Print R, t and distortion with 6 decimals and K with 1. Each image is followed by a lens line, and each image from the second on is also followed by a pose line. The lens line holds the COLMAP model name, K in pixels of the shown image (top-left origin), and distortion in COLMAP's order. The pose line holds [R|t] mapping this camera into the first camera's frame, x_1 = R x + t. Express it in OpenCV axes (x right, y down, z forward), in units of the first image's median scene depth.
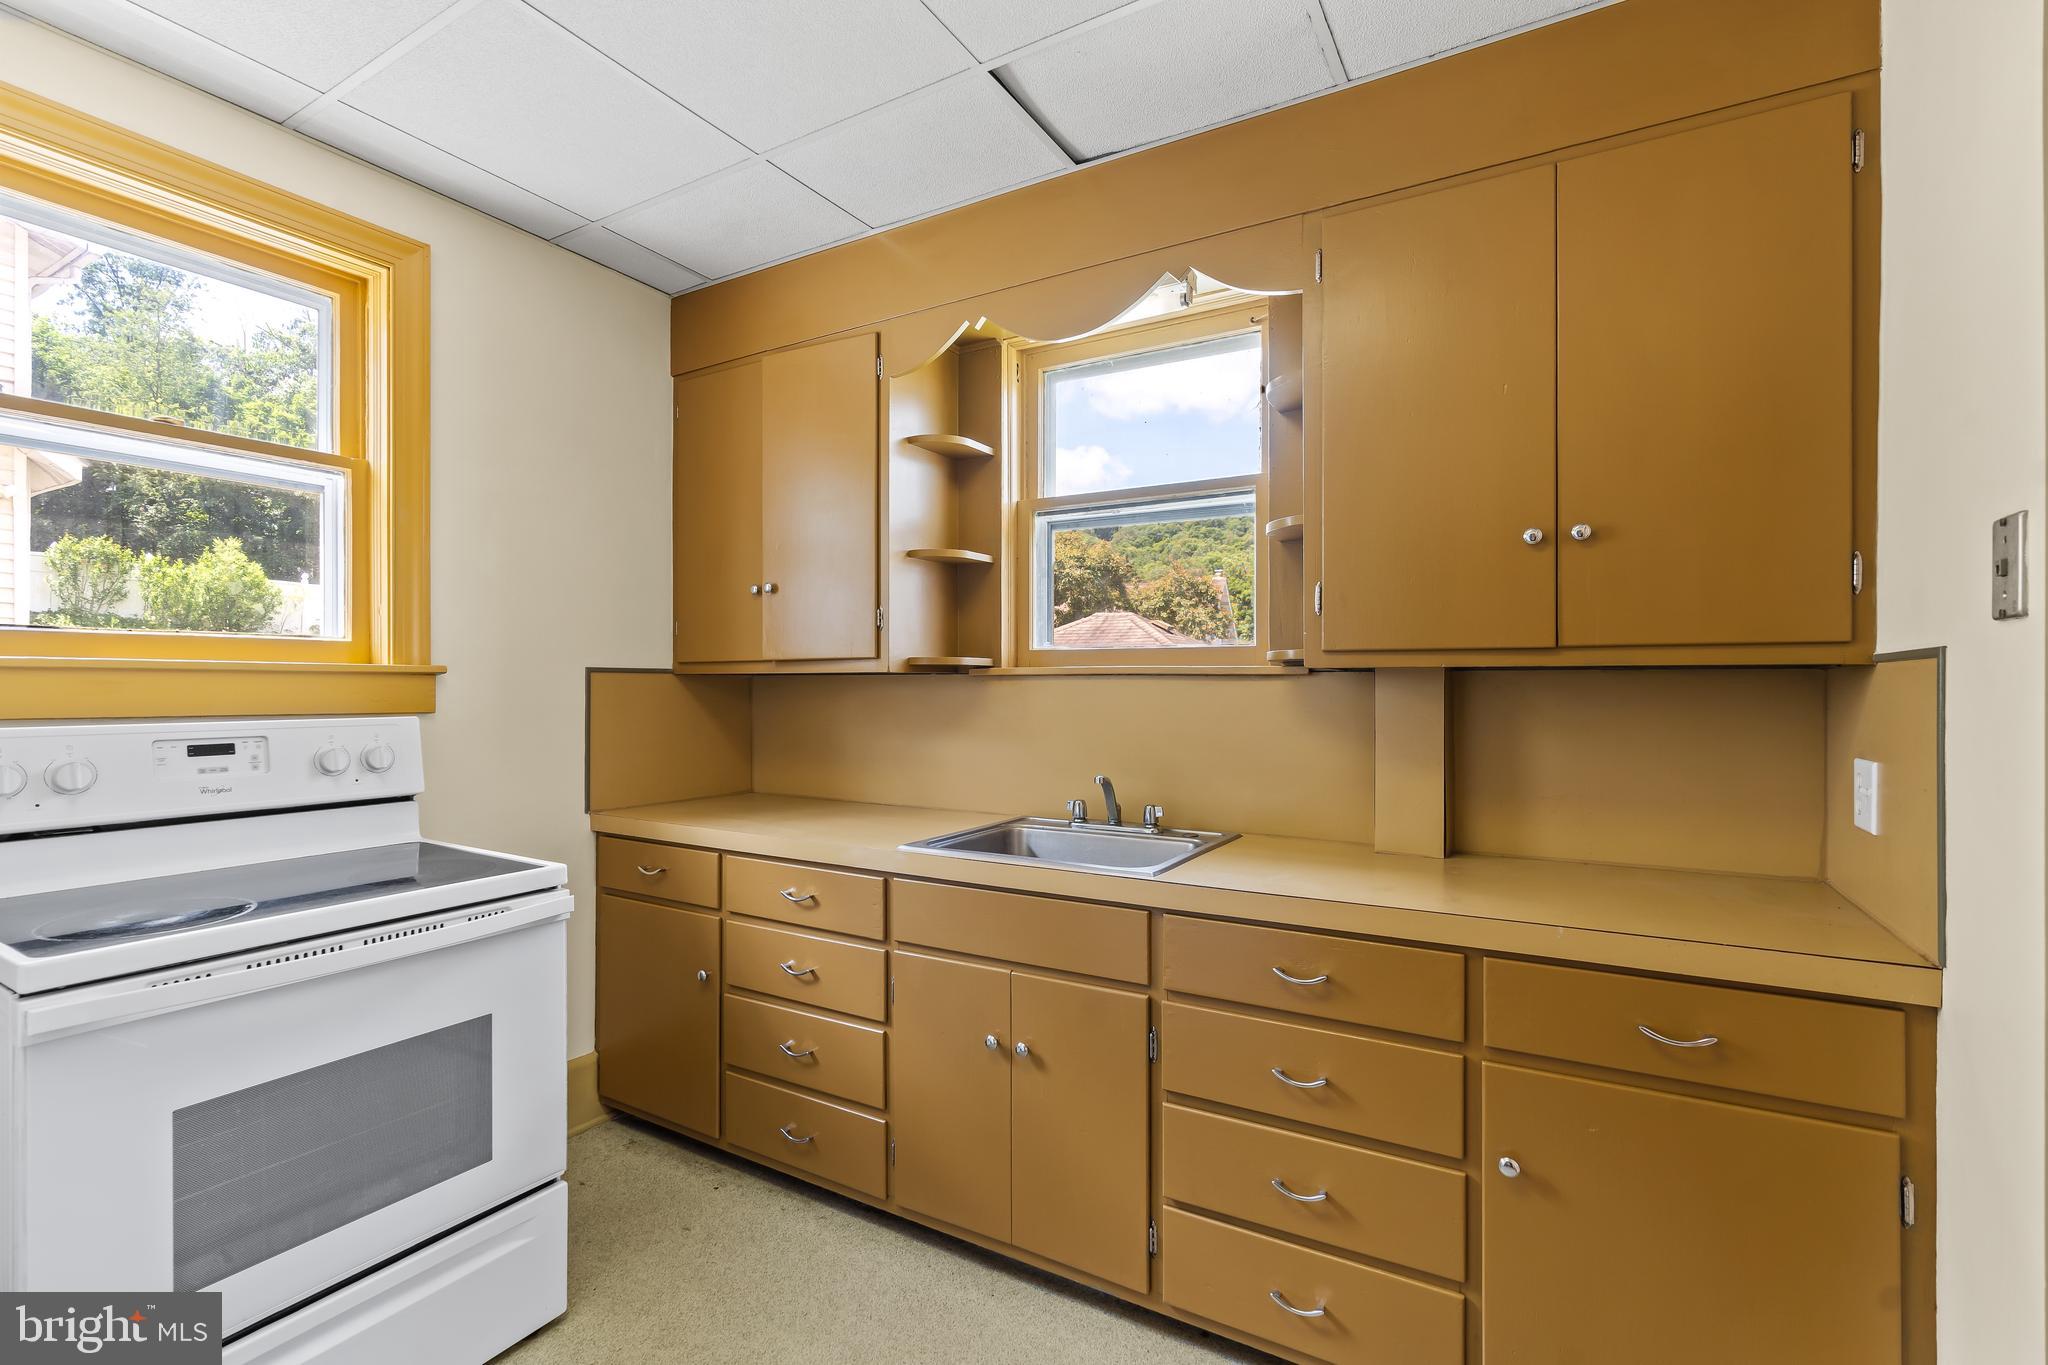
lens RADIAL K [[936.4, 0, 1019.1], [0, 936.4, 689.8], [0, 0, 1]] dist [-0.006990, 0.002922]
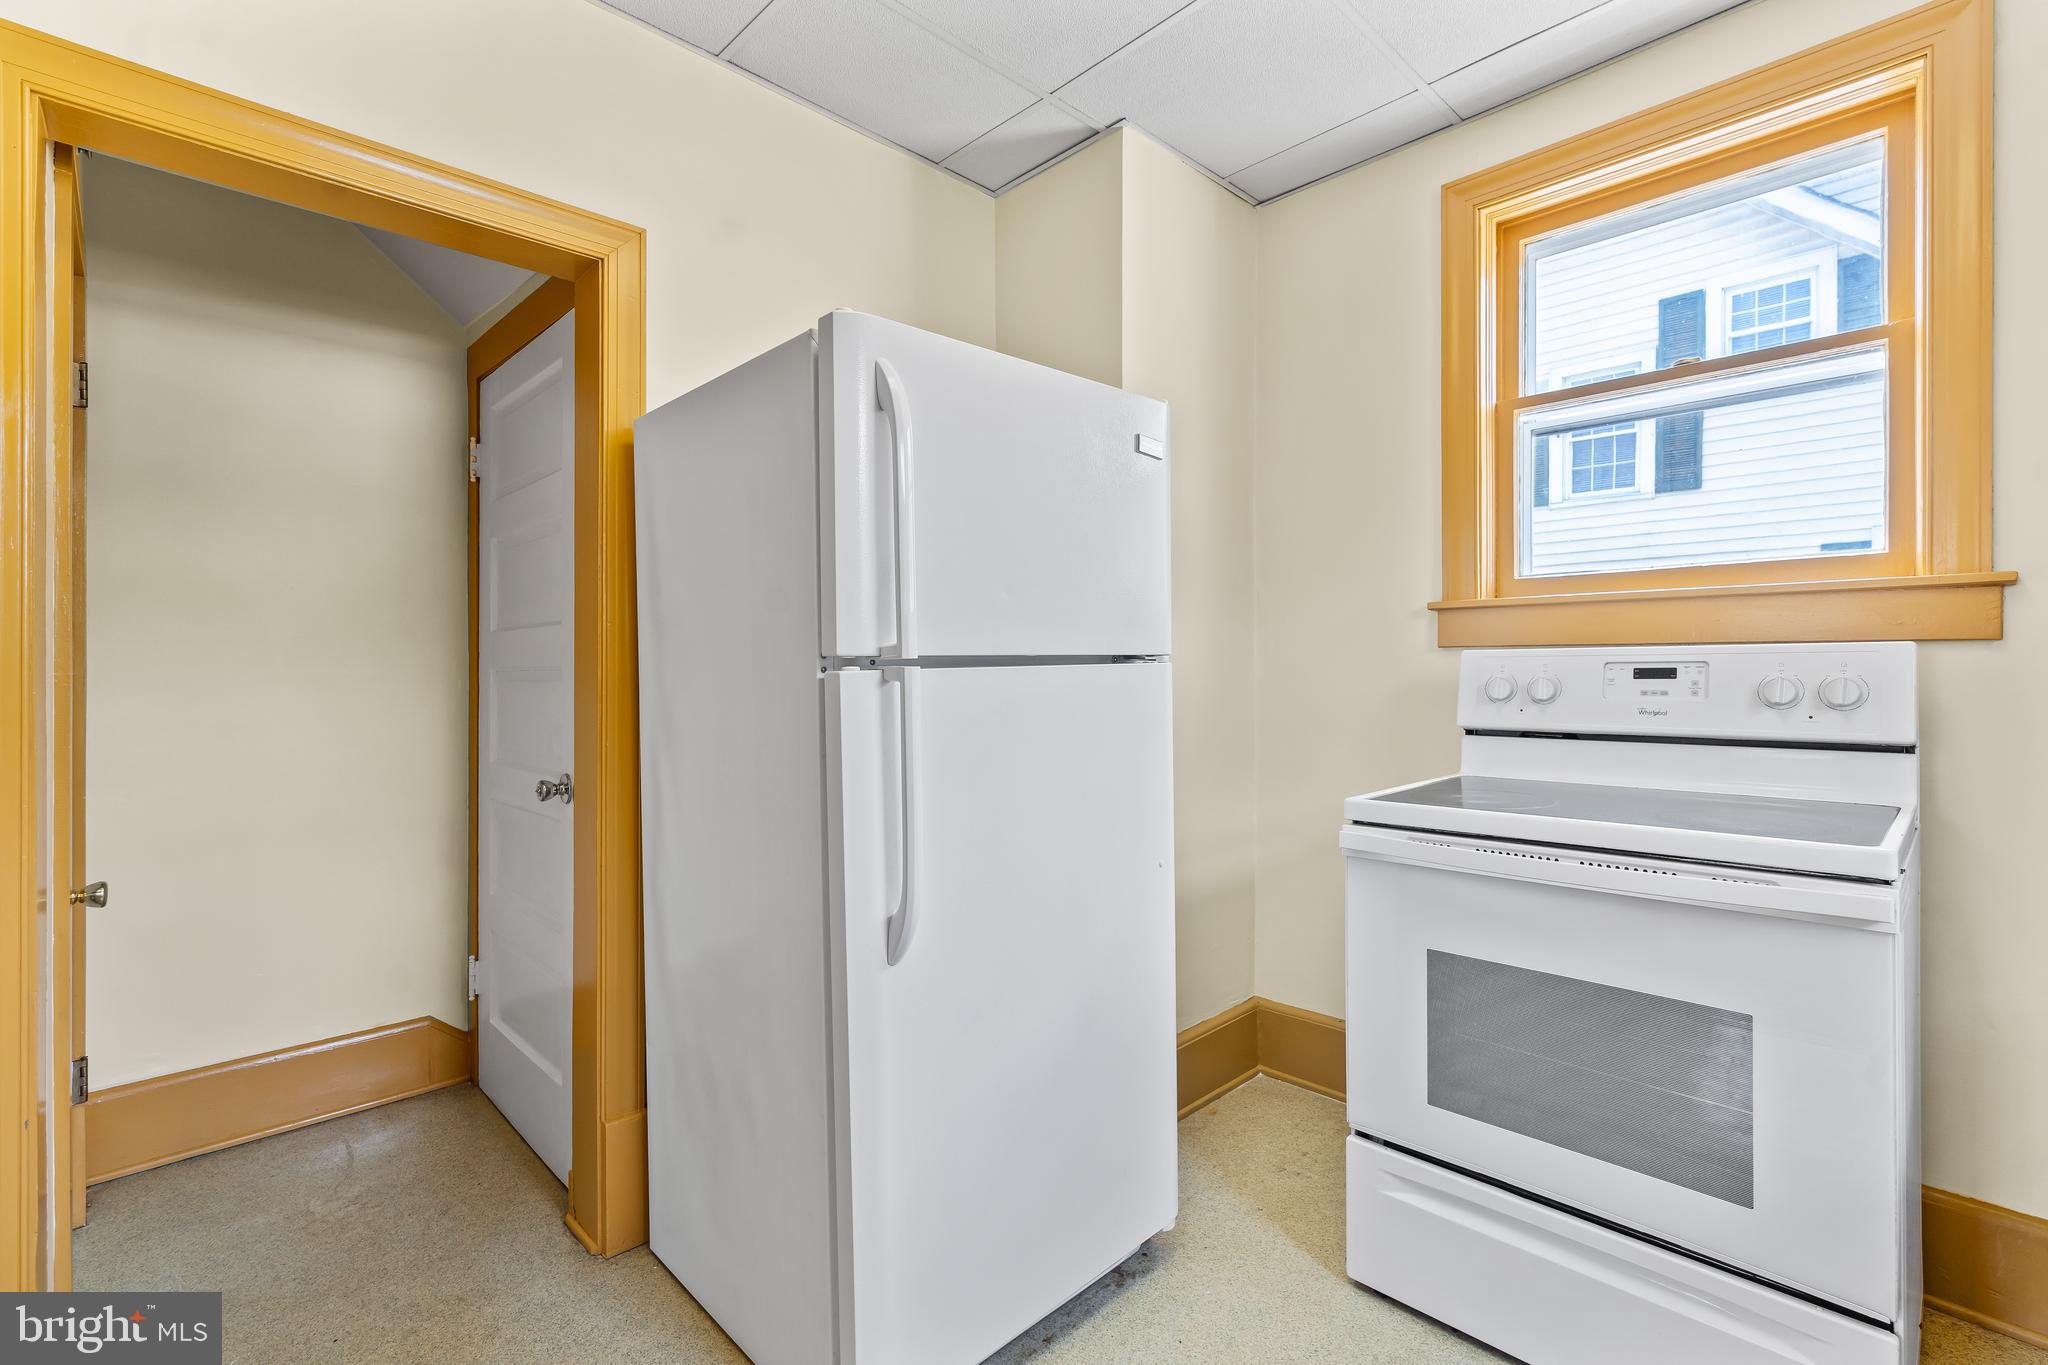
lens RADIAL K [[936.4, 0, 1018.3], [0, 936.4, 676.1], [0, 0, 1]] dist [-0.006990, 0.002922]
pose [[-0.266502, -0.000296, -0.963834, 0.310060], [-0.006174, 0.999980, 0.001400, 0.069931], [0.963815, 0.006324, -0.266499, 0.595404]]
